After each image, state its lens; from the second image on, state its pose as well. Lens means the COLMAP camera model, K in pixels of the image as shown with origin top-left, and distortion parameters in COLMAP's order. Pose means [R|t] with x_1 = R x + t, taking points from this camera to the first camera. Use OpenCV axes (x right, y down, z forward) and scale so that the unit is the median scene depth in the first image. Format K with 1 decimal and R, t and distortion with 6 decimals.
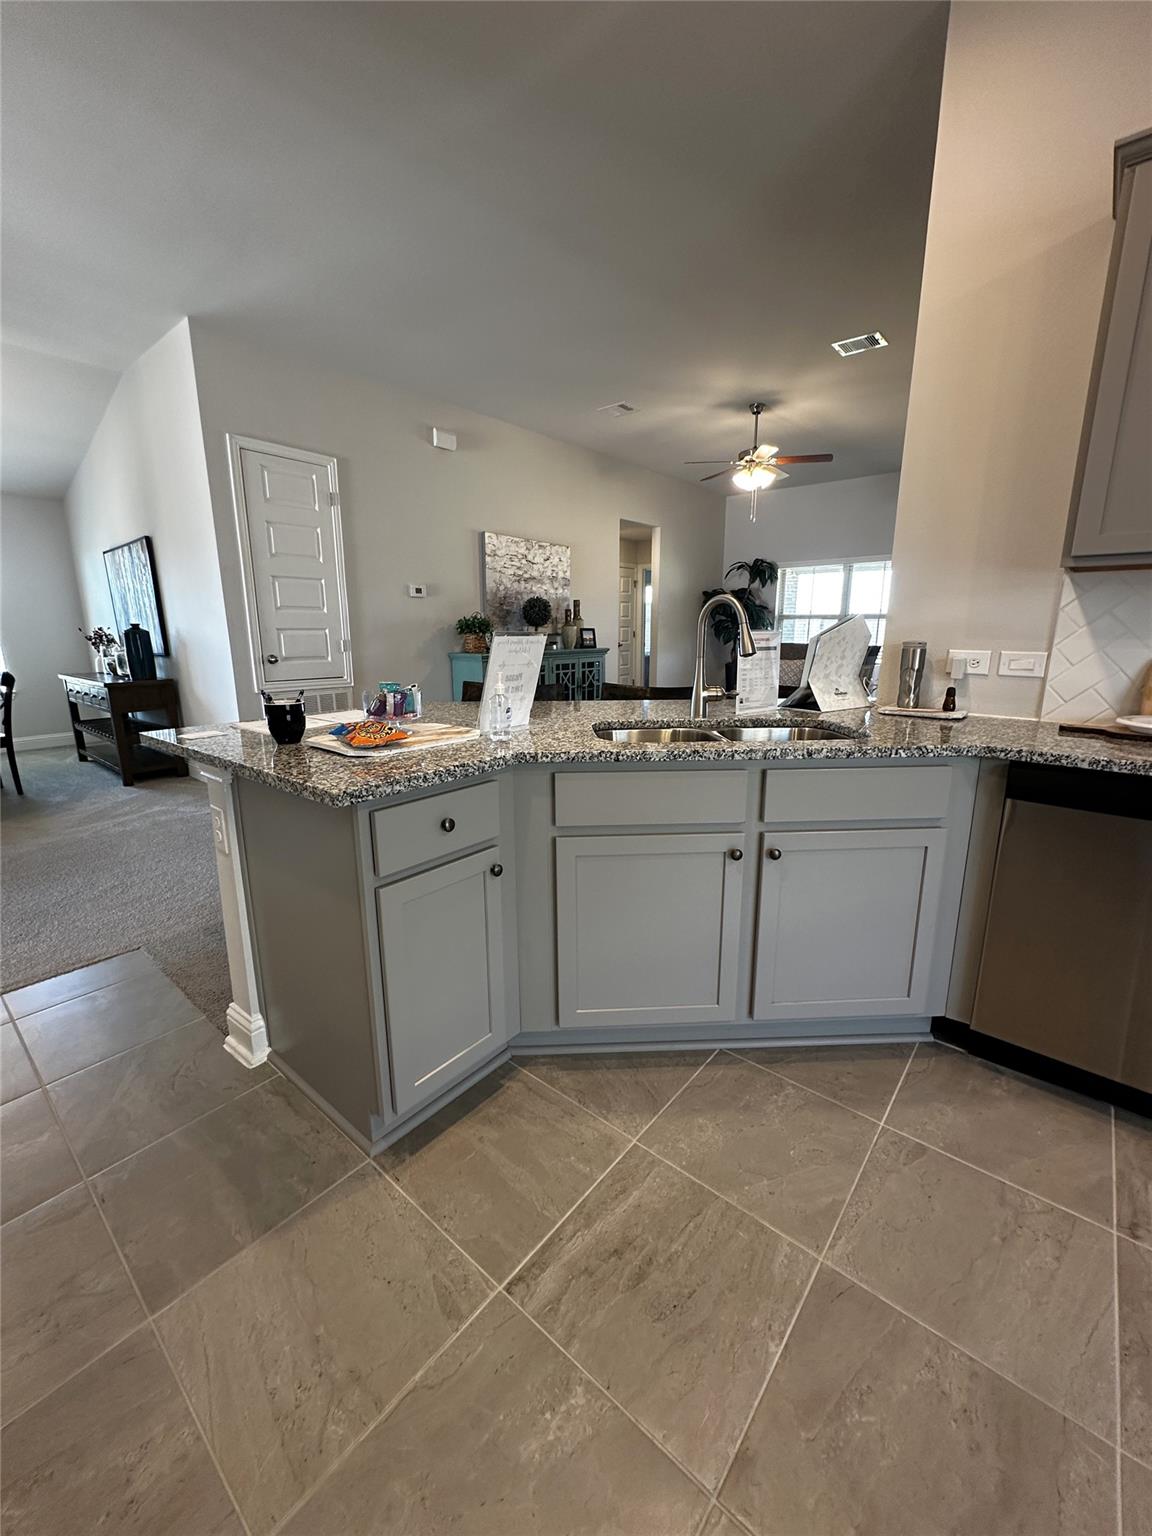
lens RADIAL K [[614.1, 0, 578.0], [0, 614.1, 767.5], [0, 0, 1]] dist [-0.004380, 0.001650]
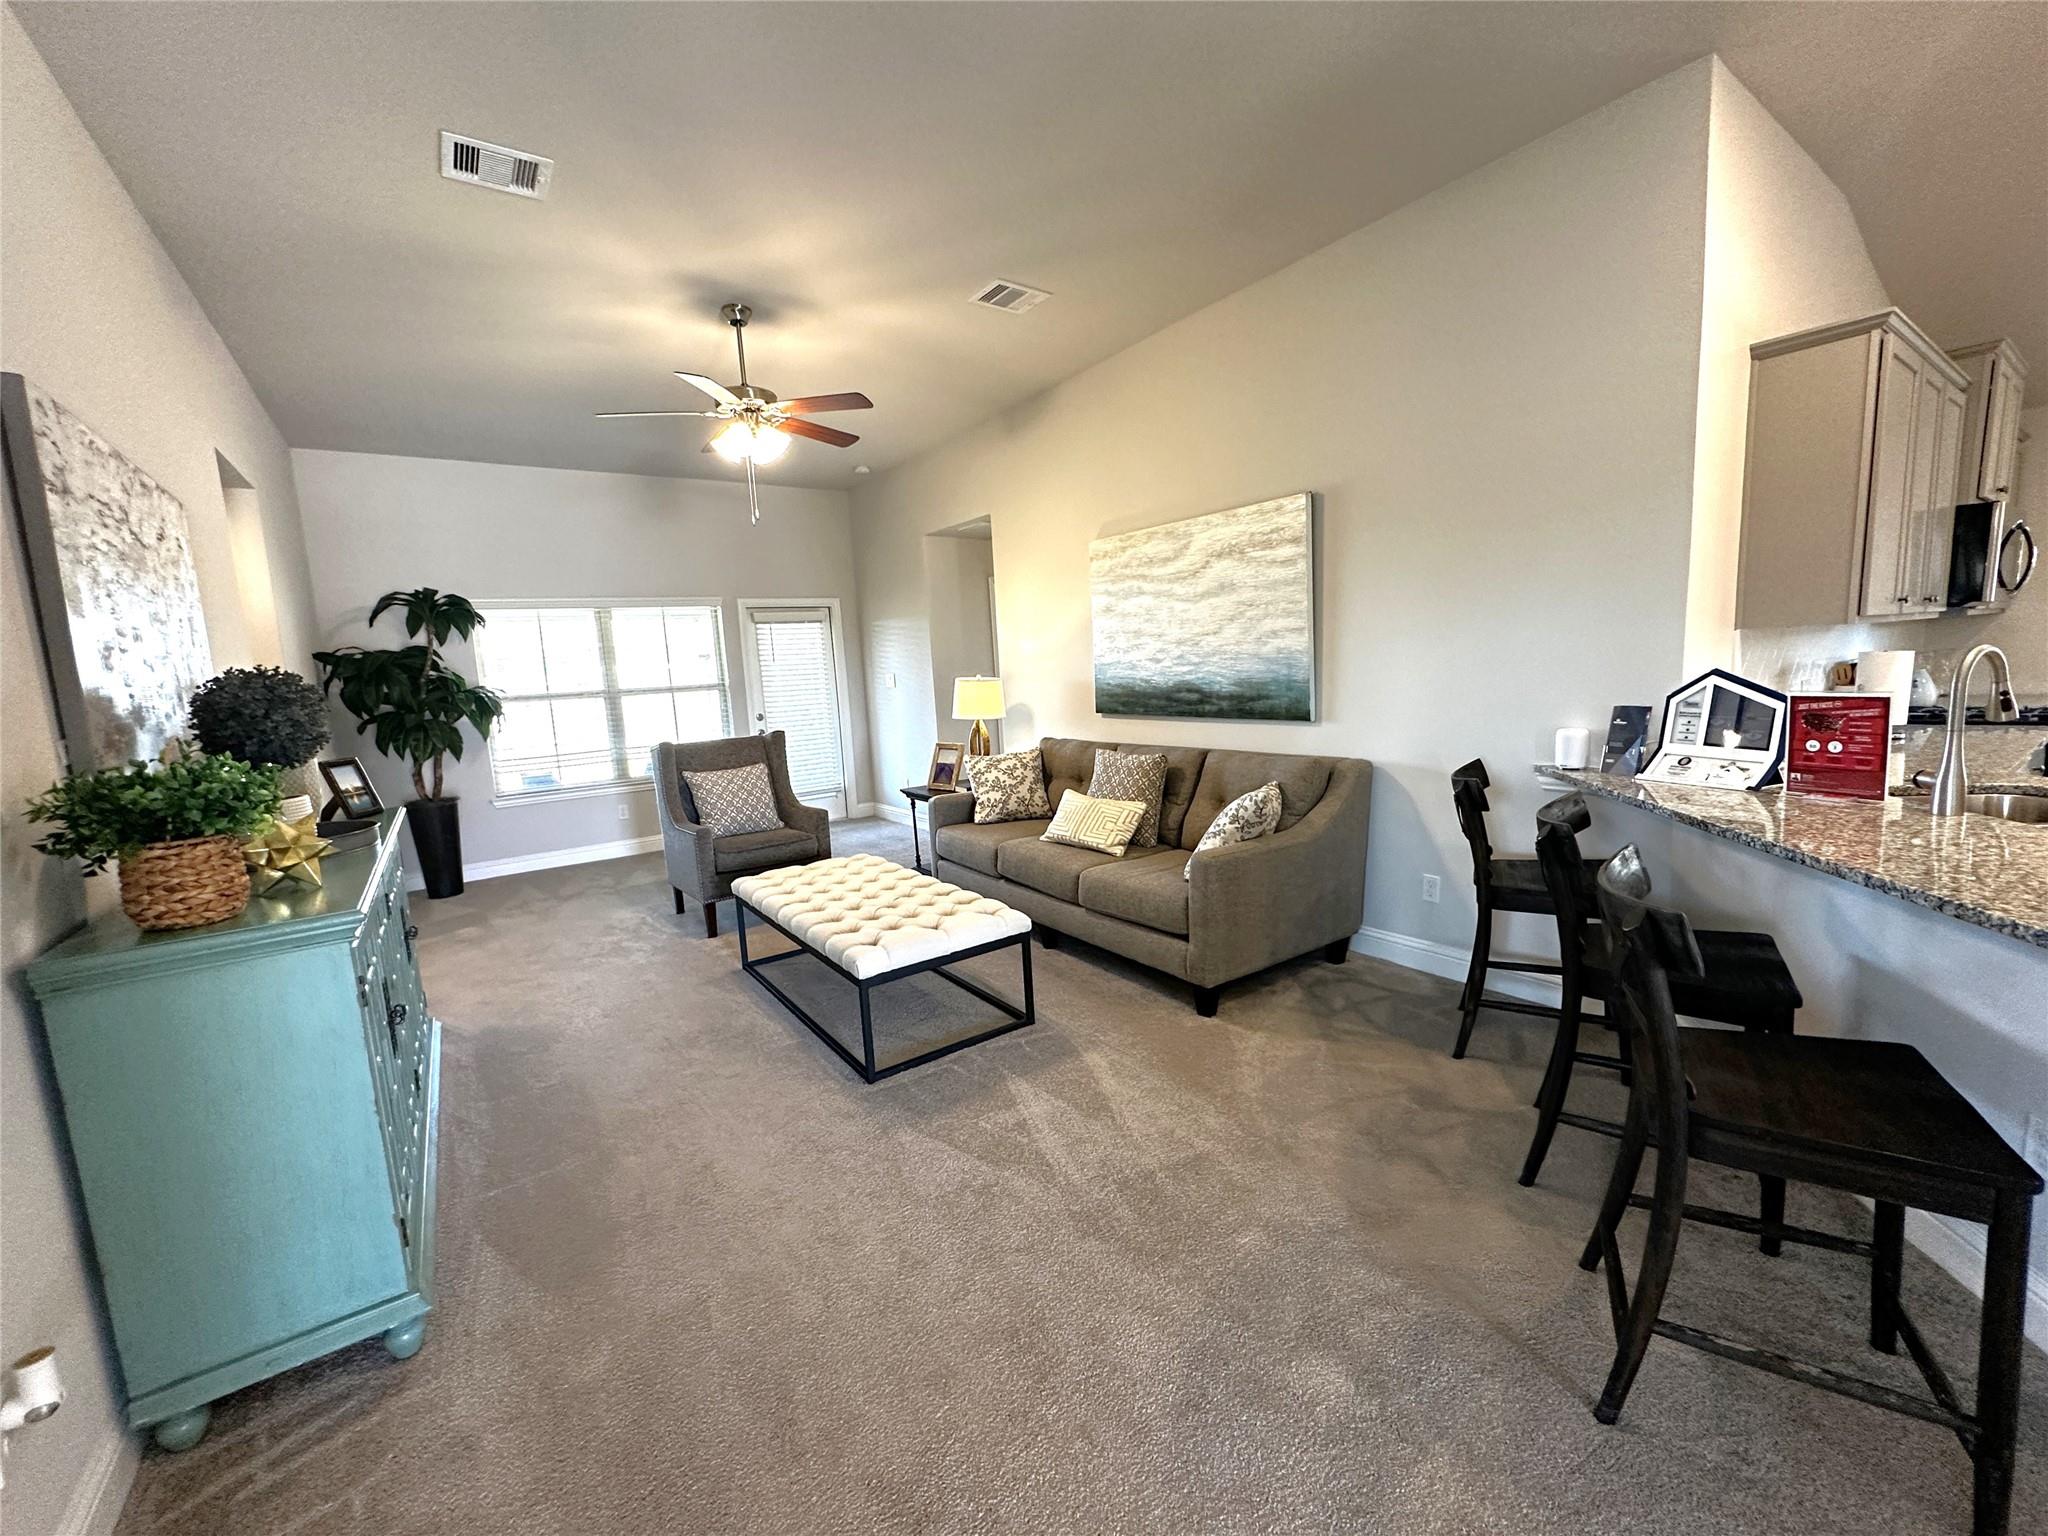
lens RADIAL K [[818.7, 0, 1021.6], [0, 818.7, 767.4], [0, 0, 1]] dist [-0.004380, 0.001650]
pose [[0.254781, -0.133863, 0.957689, -0.394890], [0.269763, 0.960893, 0.062544, -0.196700], [-0.928609, 0.242414, 0.280929, 0.703242]]
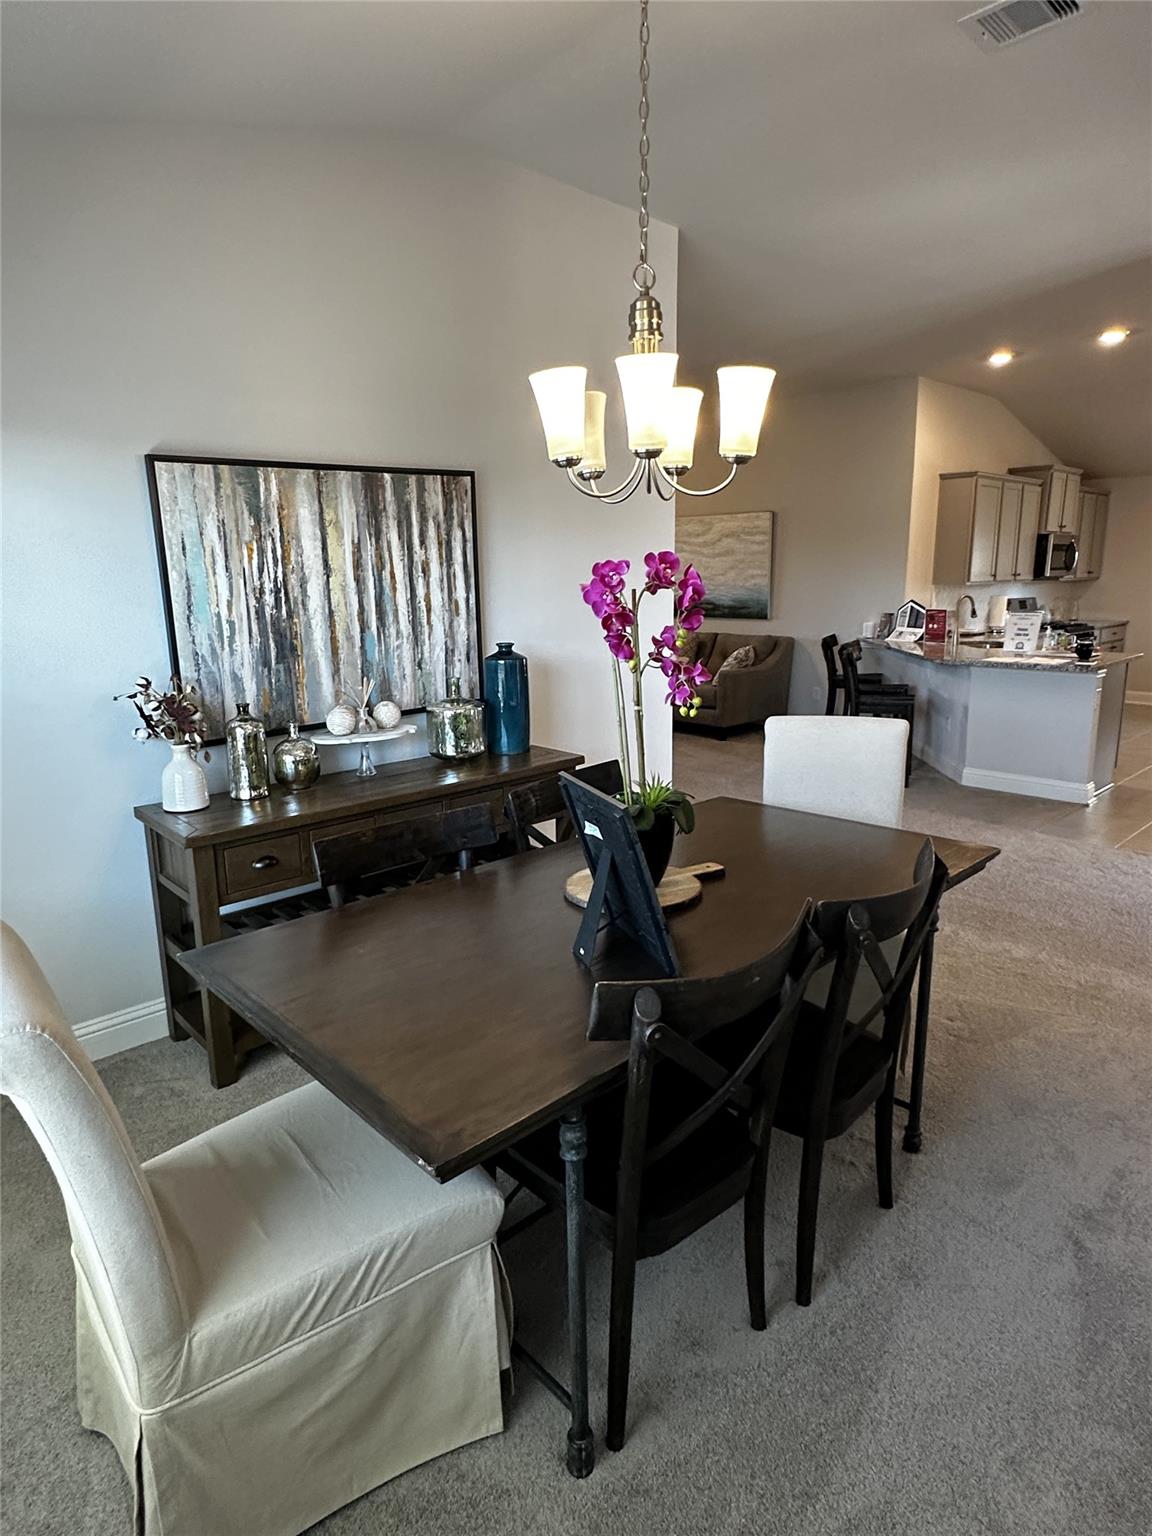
lens RADIAL K [[869.7, 0, 566.7], [0, 869.7, 764.1], [0, 0, 1]] dist [-0.003544, -0.001652]
pose [[0.129744, -0.210035, 0.969047, -1.358217], [0.238663, 0.955190, 0.175077, -0.239626], [-0.962396, 0.208561, 0.174057, 0.798807]]
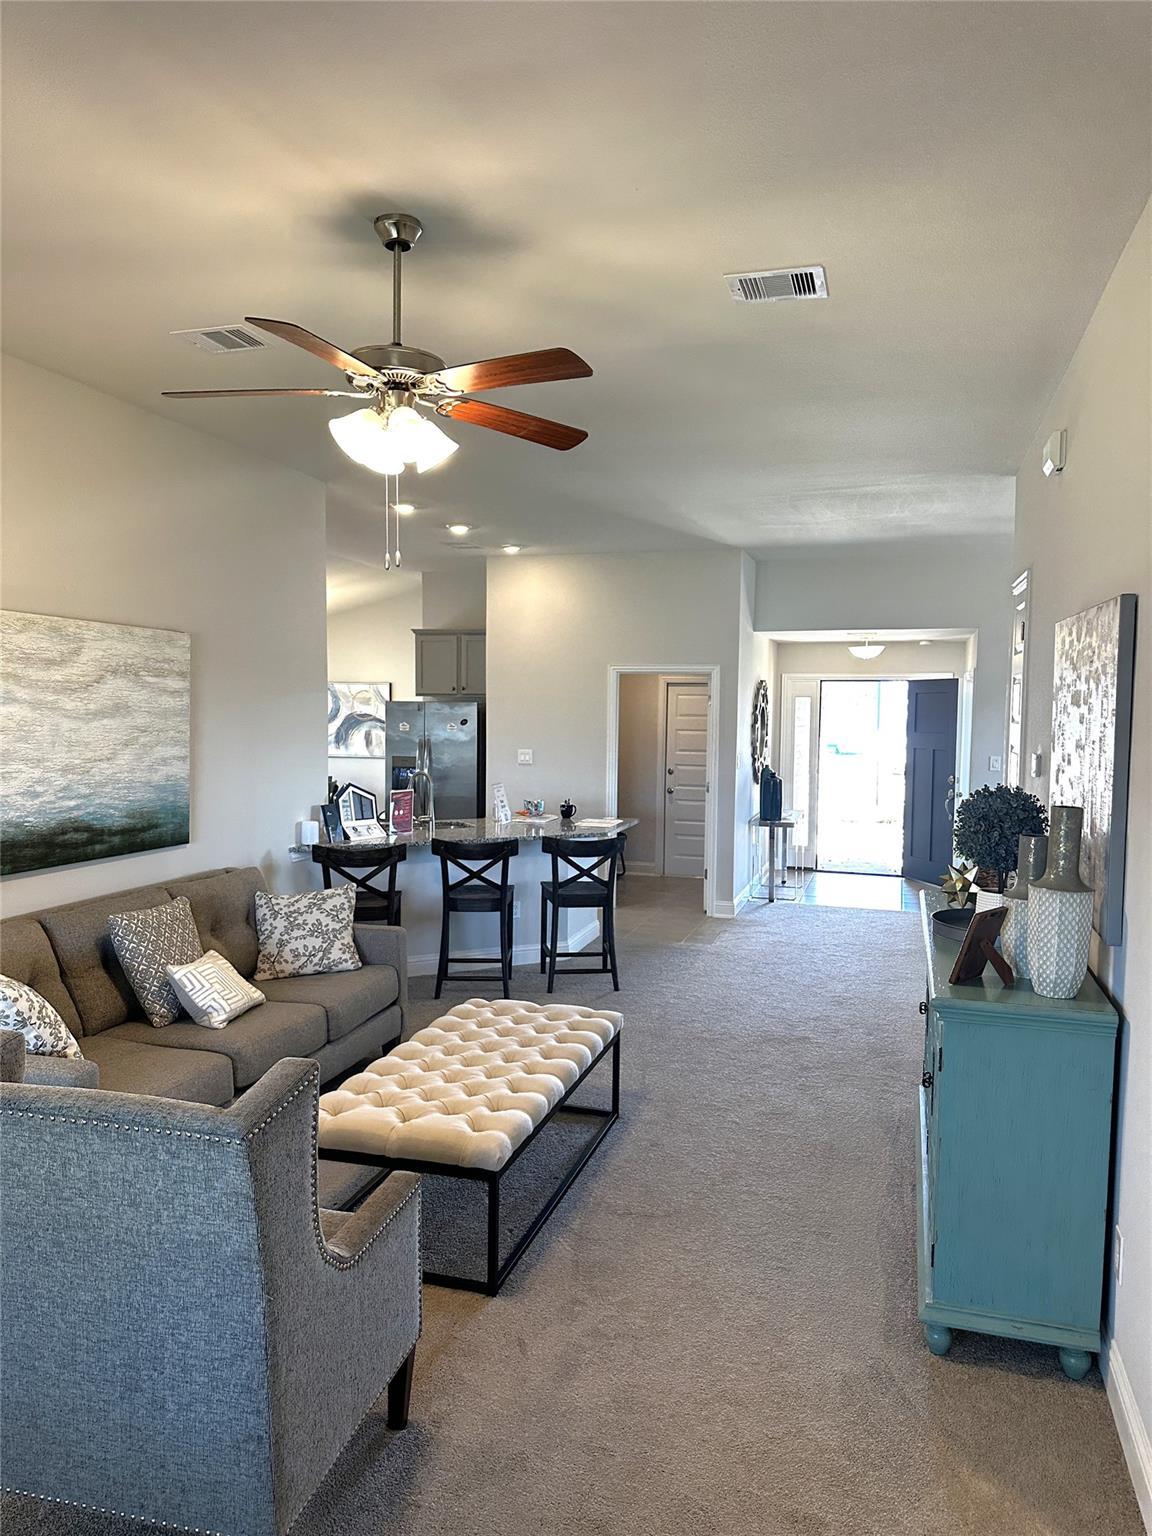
lens RADIAL K [[1079.1, 0, 581.9], [0, 1079.1, 768.3], [0, 0, 1]] dist [0.077589, -0.076049]
pose [[-0.915451, 0.014090, -0.402182, 0.469155], [-0.099710, 0.960283, 0.260604, -0.502485], [0.389880, 0.278672, -0.877687, 1.713690]]
